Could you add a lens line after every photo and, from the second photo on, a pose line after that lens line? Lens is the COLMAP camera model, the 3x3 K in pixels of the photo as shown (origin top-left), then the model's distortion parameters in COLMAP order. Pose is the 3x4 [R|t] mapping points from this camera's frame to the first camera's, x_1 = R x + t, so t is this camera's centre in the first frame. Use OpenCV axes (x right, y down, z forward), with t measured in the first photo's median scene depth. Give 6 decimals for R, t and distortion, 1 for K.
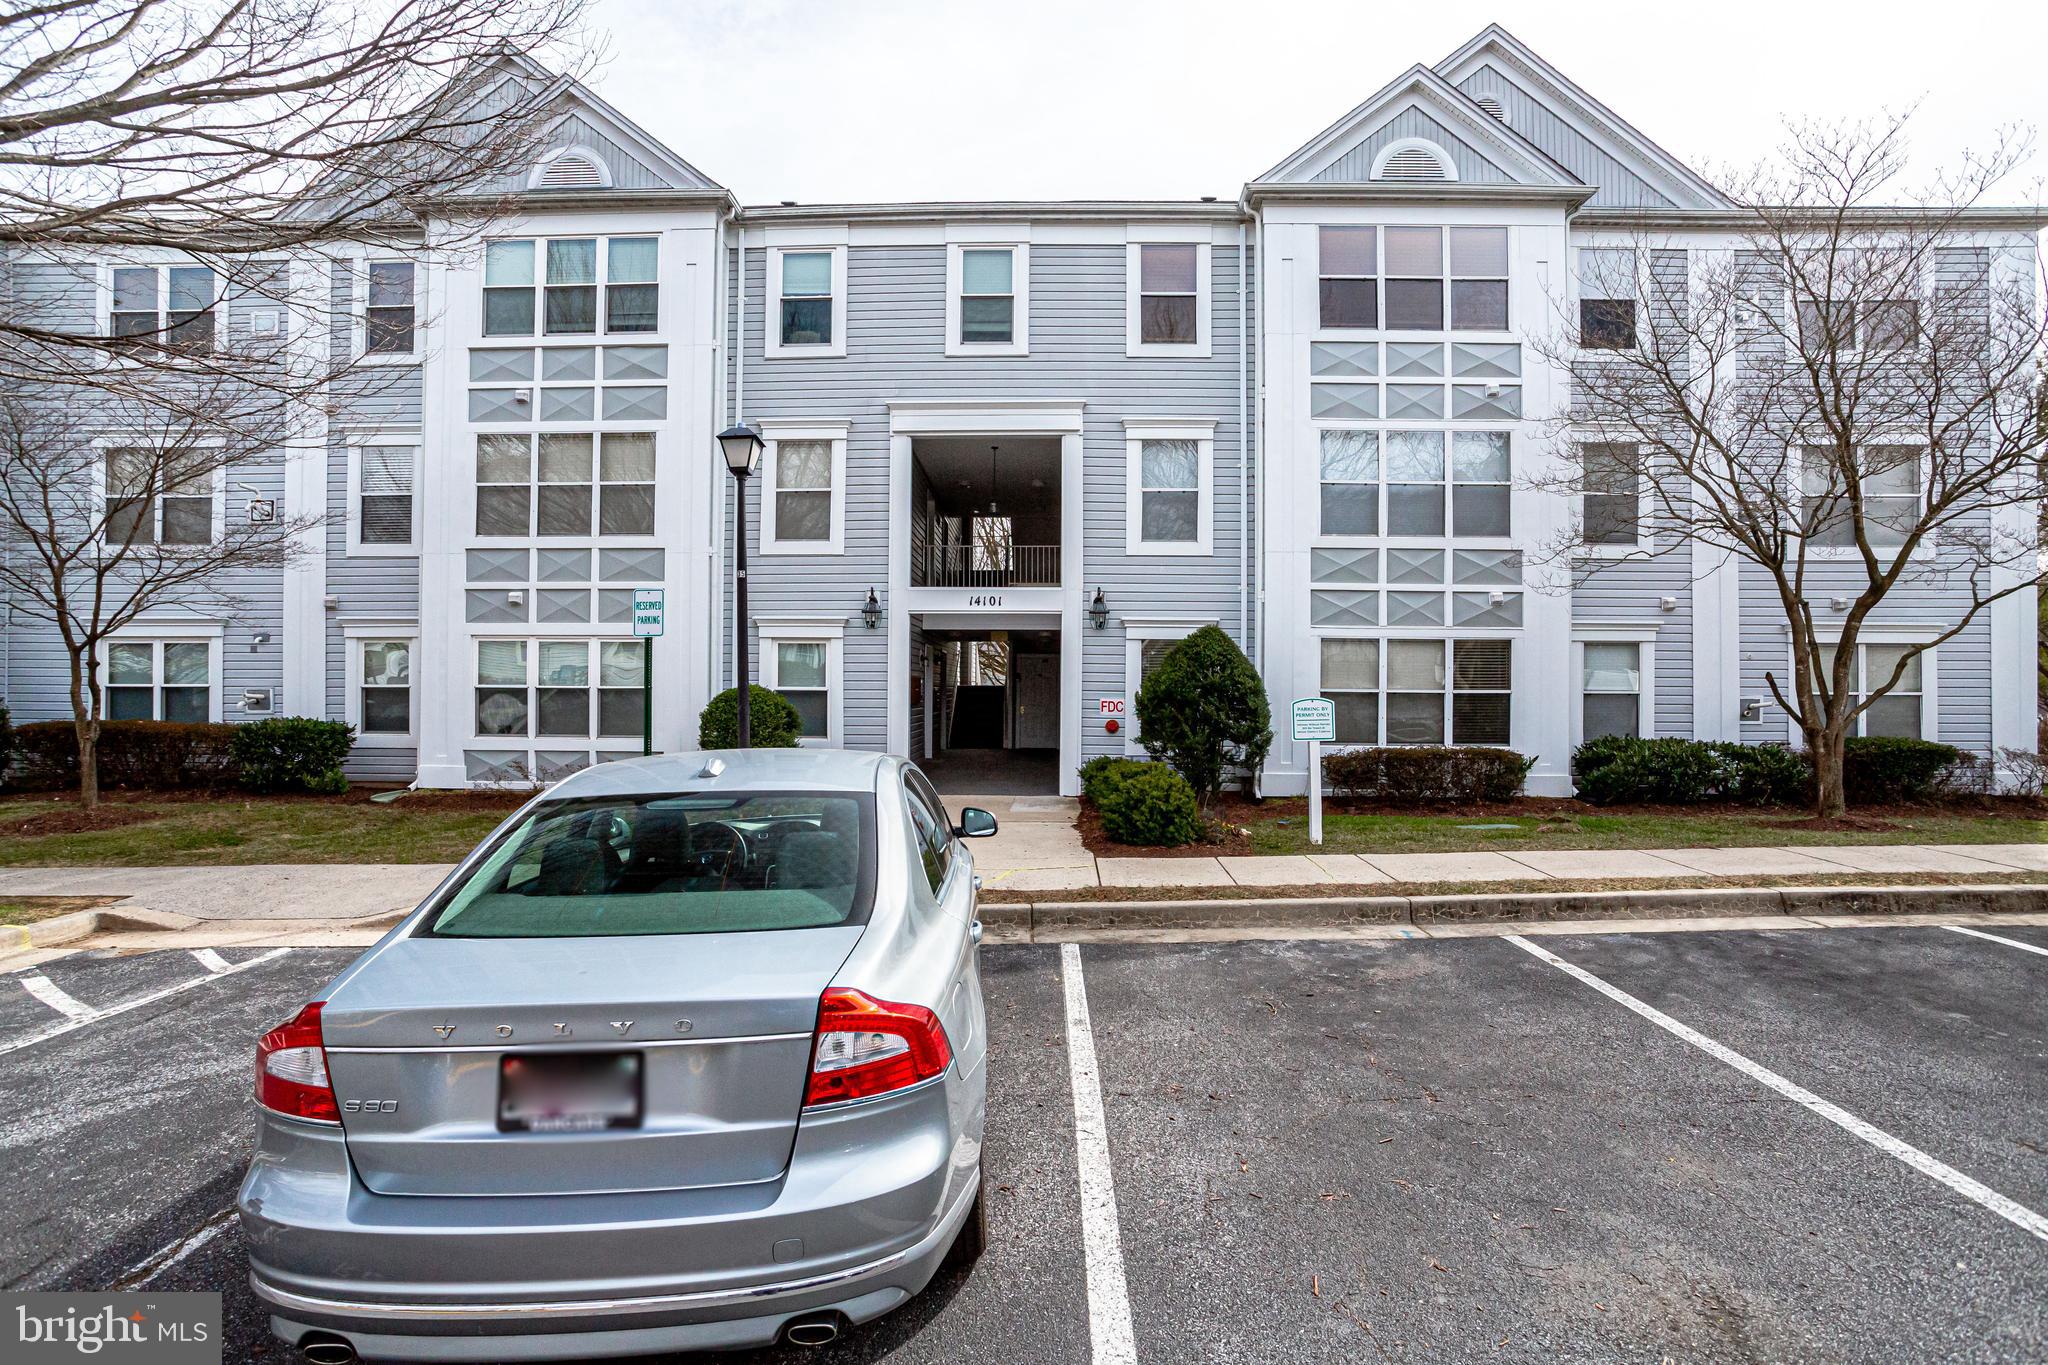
lens RADIAL K [[1045.6, 0, 1024.0], [0, 1045.6, 682.5], [0, 0, 1]] dist [-0.070649, 0.039322]
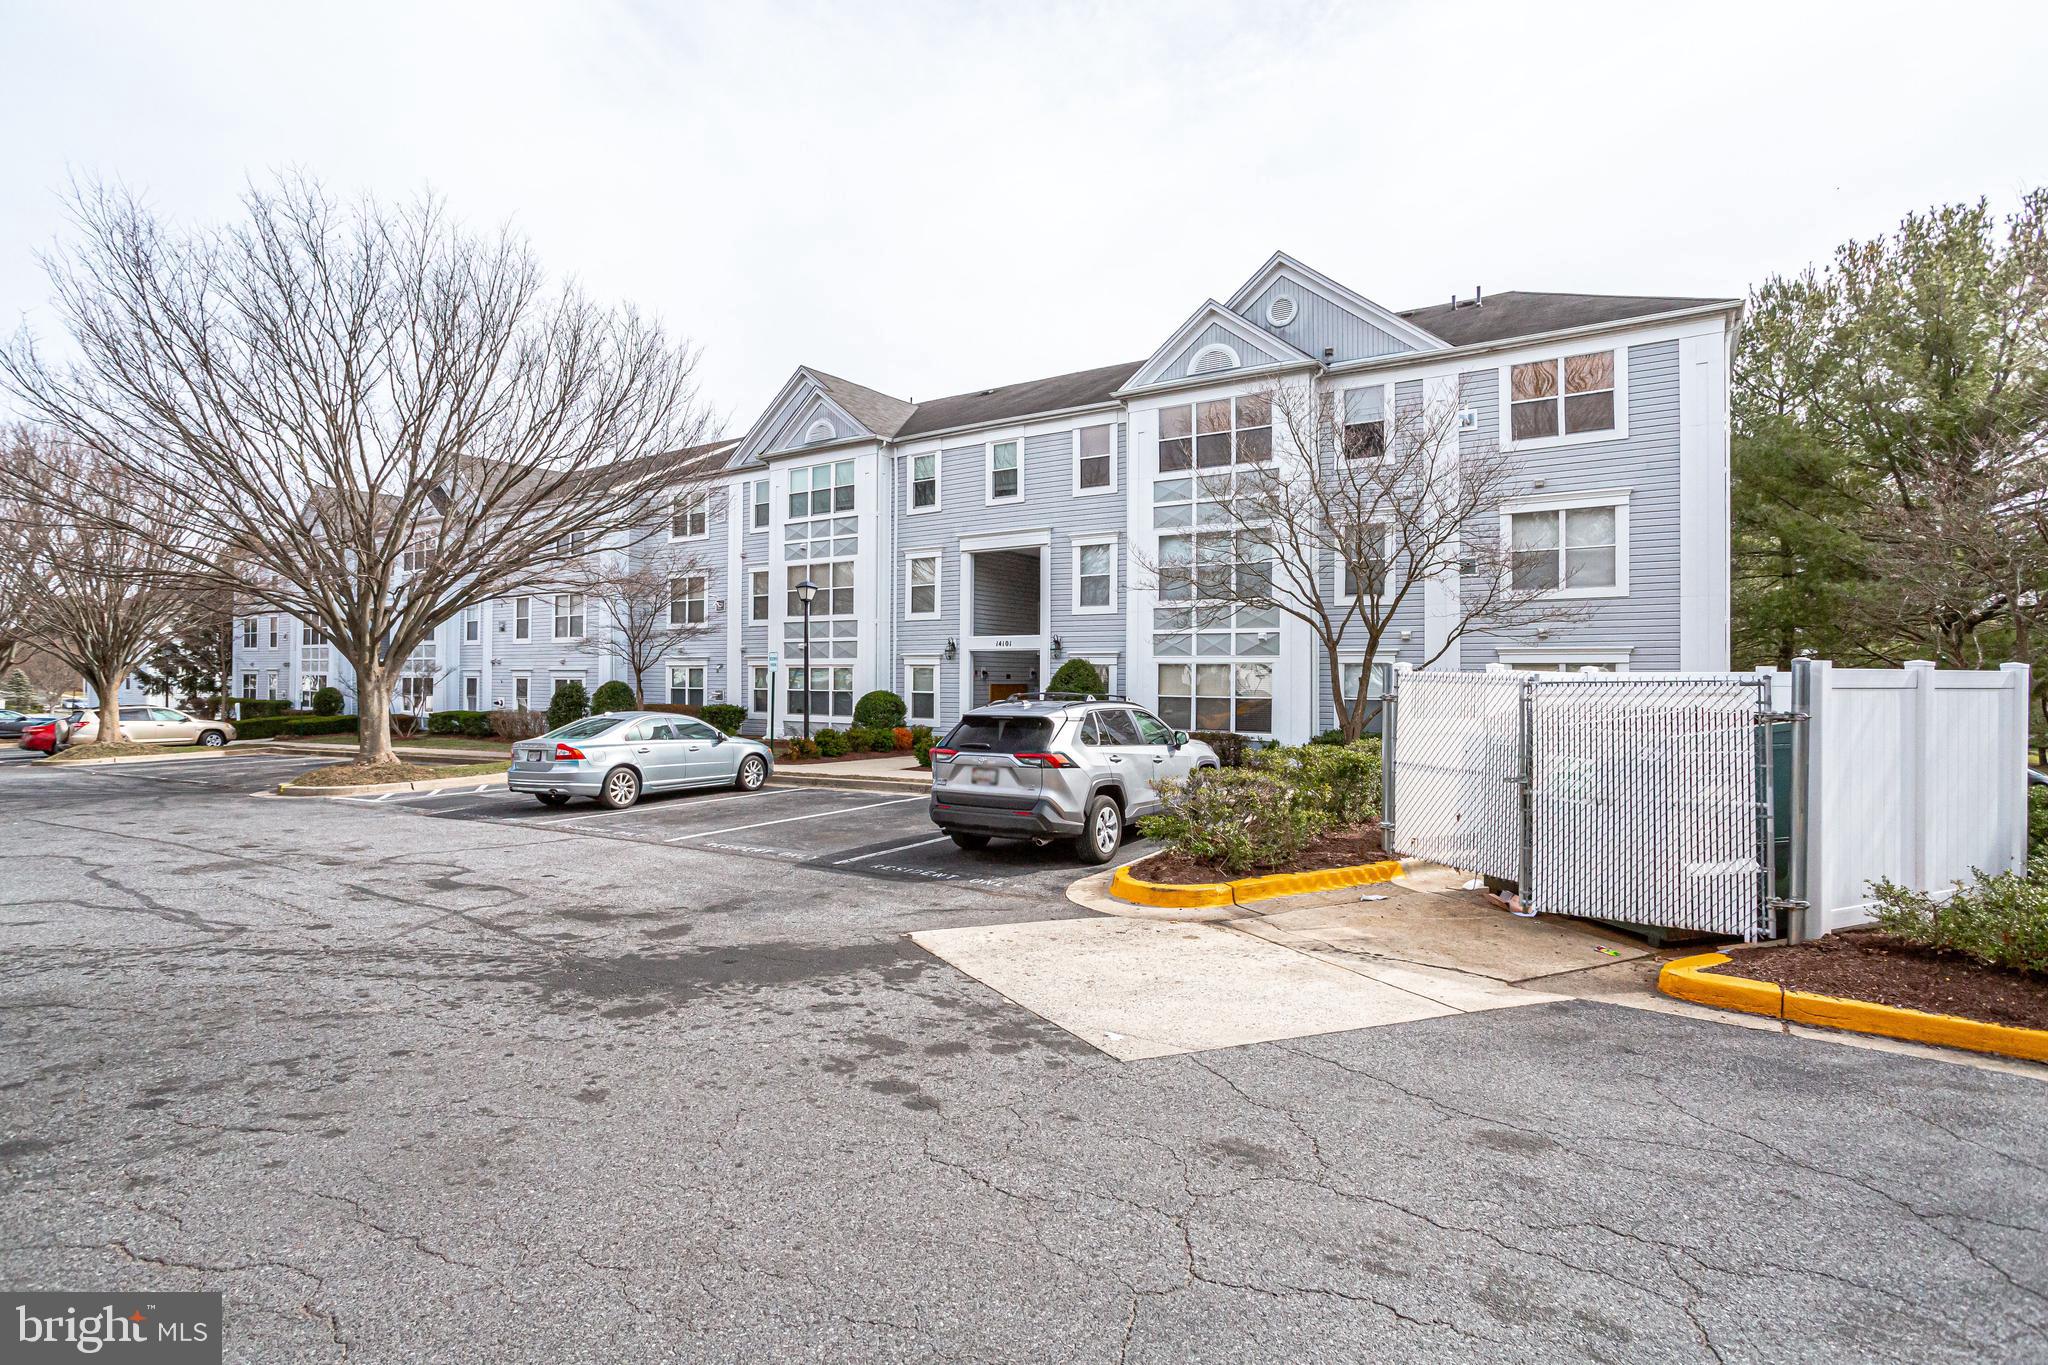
lens RADIAL K [[1045.6, 0, 1024.0], [0, 1045.6, 682.5], [0, 0, 1]] dist [-0.070649, 0.039322]
pose [[0.839444, 0.002778, -0.543440, 0.957869], [-0.001660, 0.999995, 0.002548, -0.016422], [0.543444, -0.001237, 0.839444, -0.471325]]
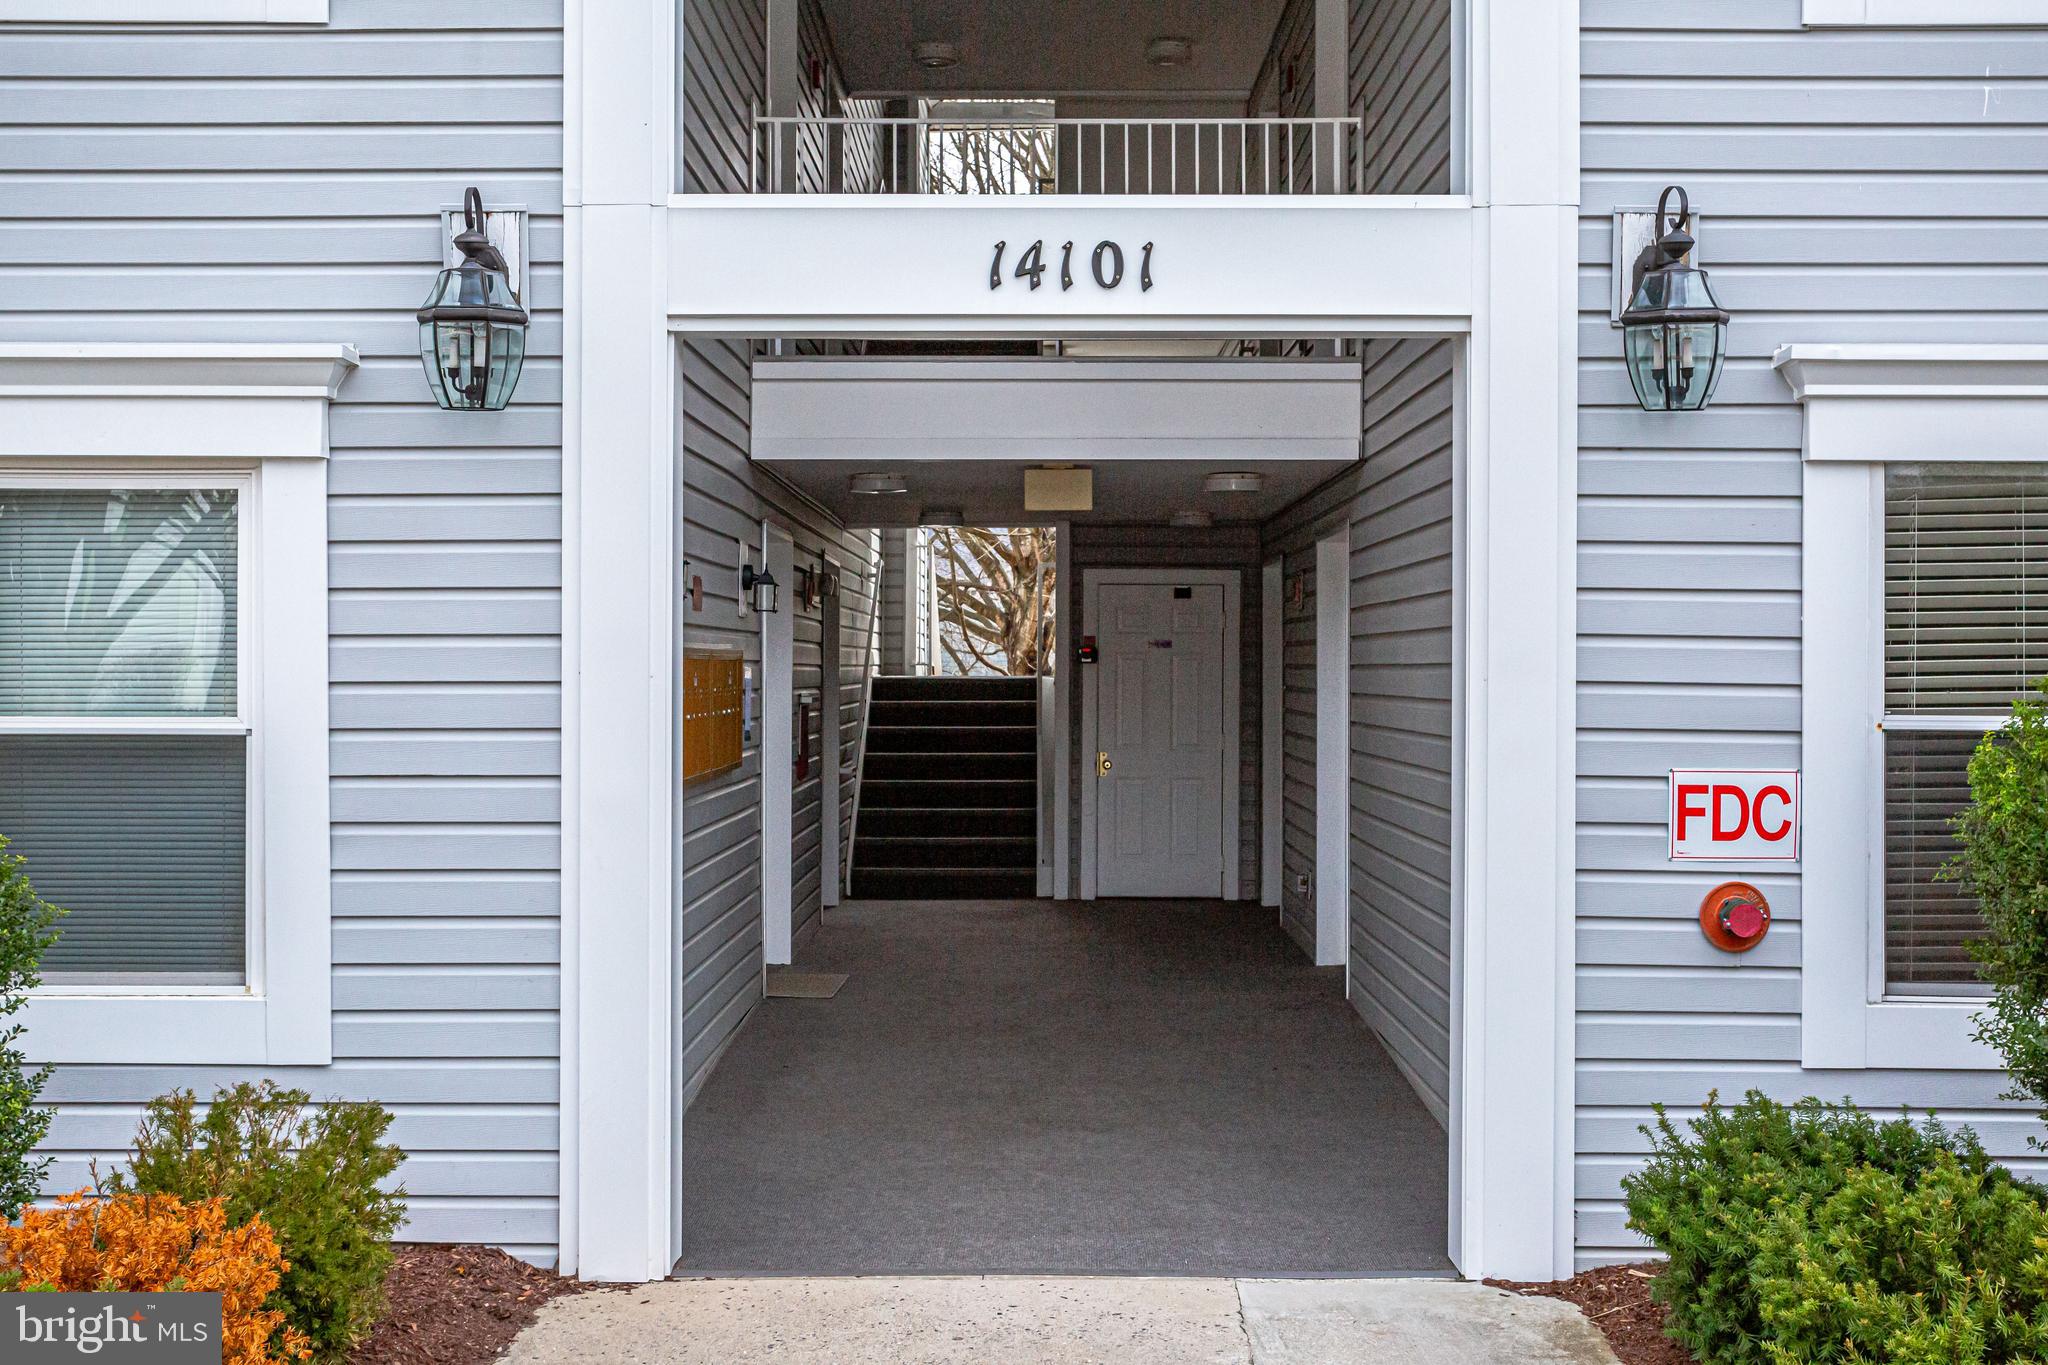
lens RADIAL K [[2378.1, 0, 1024.0], [0, 2378.1, 682.5], [0, 0, 1]] dist [-0.002103, -0.002699]
pose [[0.999915, -0.003678, 0.012480, -0.051380], [0.003549, 0.999940, 0.010380, -0.006024], [-0.012517, -0.010335, 0.999868, 0.564203]]
